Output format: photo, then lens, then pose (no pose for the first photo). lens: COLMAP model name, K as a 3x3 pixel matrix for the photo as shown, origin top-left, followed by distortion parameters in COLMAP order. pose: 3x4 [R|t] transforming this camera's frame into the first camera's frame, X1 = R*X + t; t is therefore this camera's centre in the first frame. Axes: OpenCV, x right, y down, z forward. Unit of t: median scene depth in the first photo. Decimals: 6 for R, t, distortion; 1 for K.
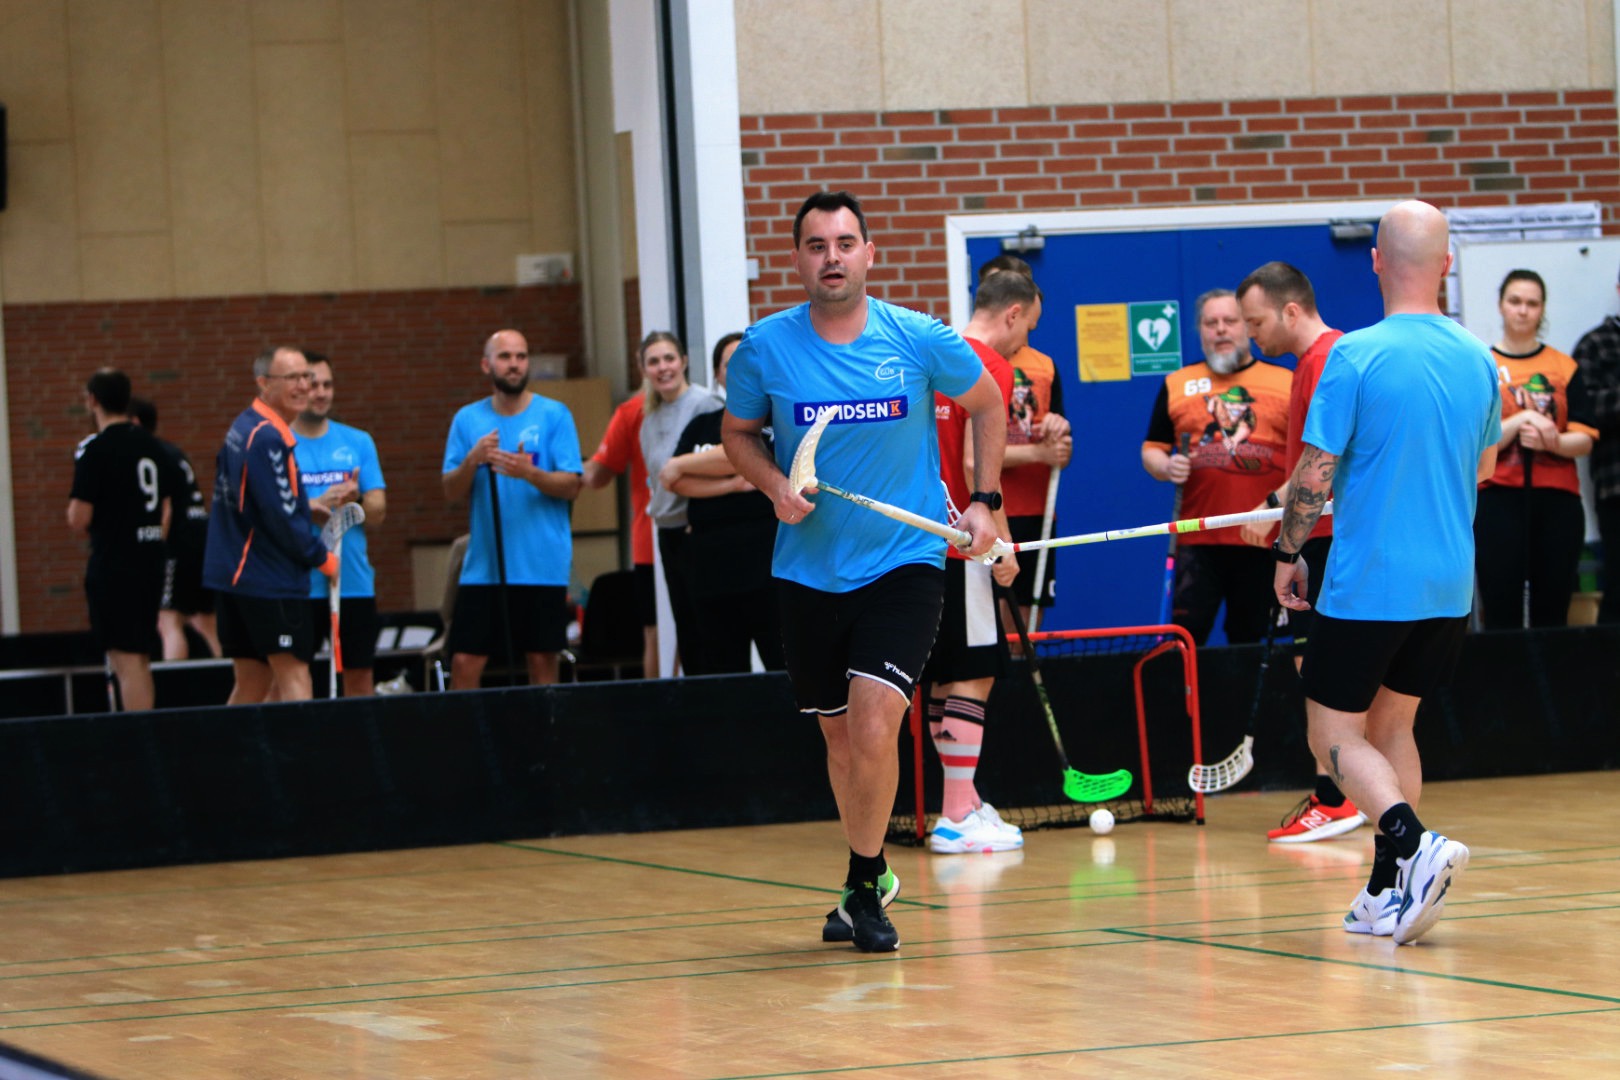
lens RADIAL K [[7416.6, 0, 938.8], [0, 7416.6, 539.3], [0, 0, 1]] dist [0.077154, 3.017384]
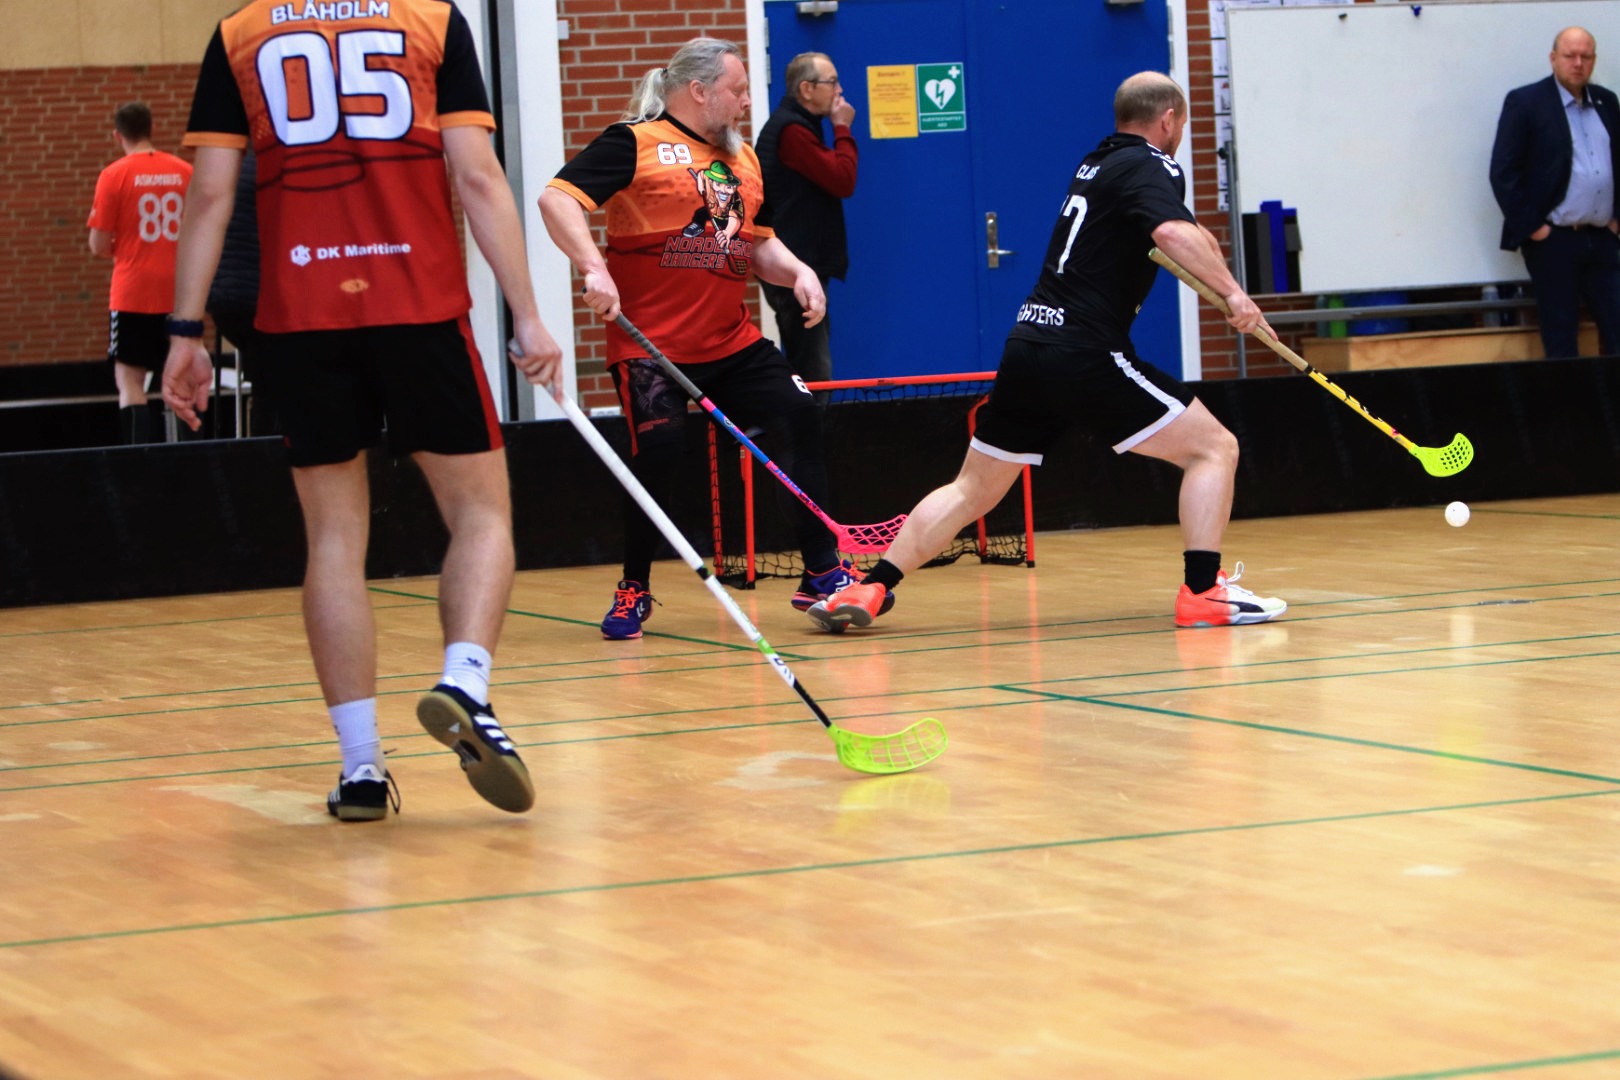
lens RADIAL K [[5244.5, 0, 810.0], [0, 5244.5, 540.0], [0, 0, 1]] dist [-0.049942, 1.470778]
pose [[0.998276, -0.002157, 0.058648, -0.040205], [-0.000591, 0.998904, 0.046800, 0.001156], [-0.058684, -0.046754, 0.997181, 0.301066]]
